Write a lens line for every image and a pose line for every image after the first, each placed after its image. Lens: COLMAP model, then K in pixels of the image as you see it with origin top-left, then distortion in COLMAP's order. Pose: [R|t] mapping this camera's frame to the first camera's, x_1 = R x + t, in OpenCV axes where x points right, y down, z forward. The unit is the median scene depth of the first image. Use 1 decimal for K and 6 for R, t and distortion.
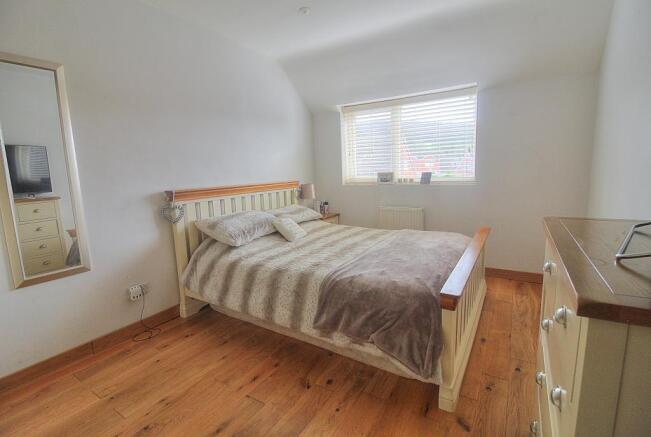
lens RADIAL K [[306.4, 0, 325.5], [0, 306.4, 218.5], [0, 0, 1]] dist [-0.001368, -0.000210]
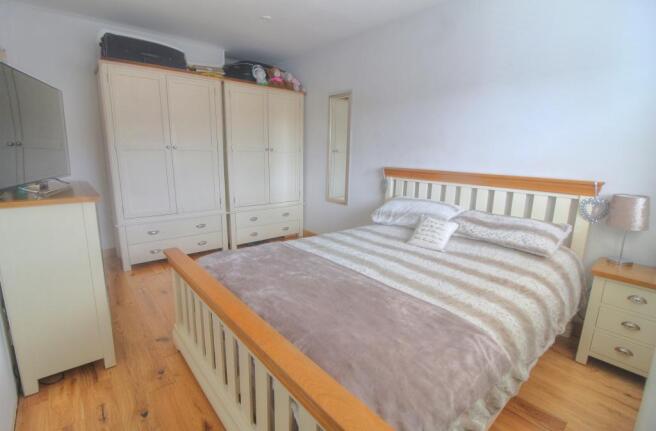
lens RADIAL K [[315.7, 0, 328.0], [0, 315.7, 215.5], [0, 0, 1]] dist [0.000049, -0.000004]
pose [[-0.296188, 0.220797, -0.929258, 0.706809], [-0.167130, 0.945922, 0.278027, -0.190698], [0.940394, 0.237655, -0.243269, 0.948894]]
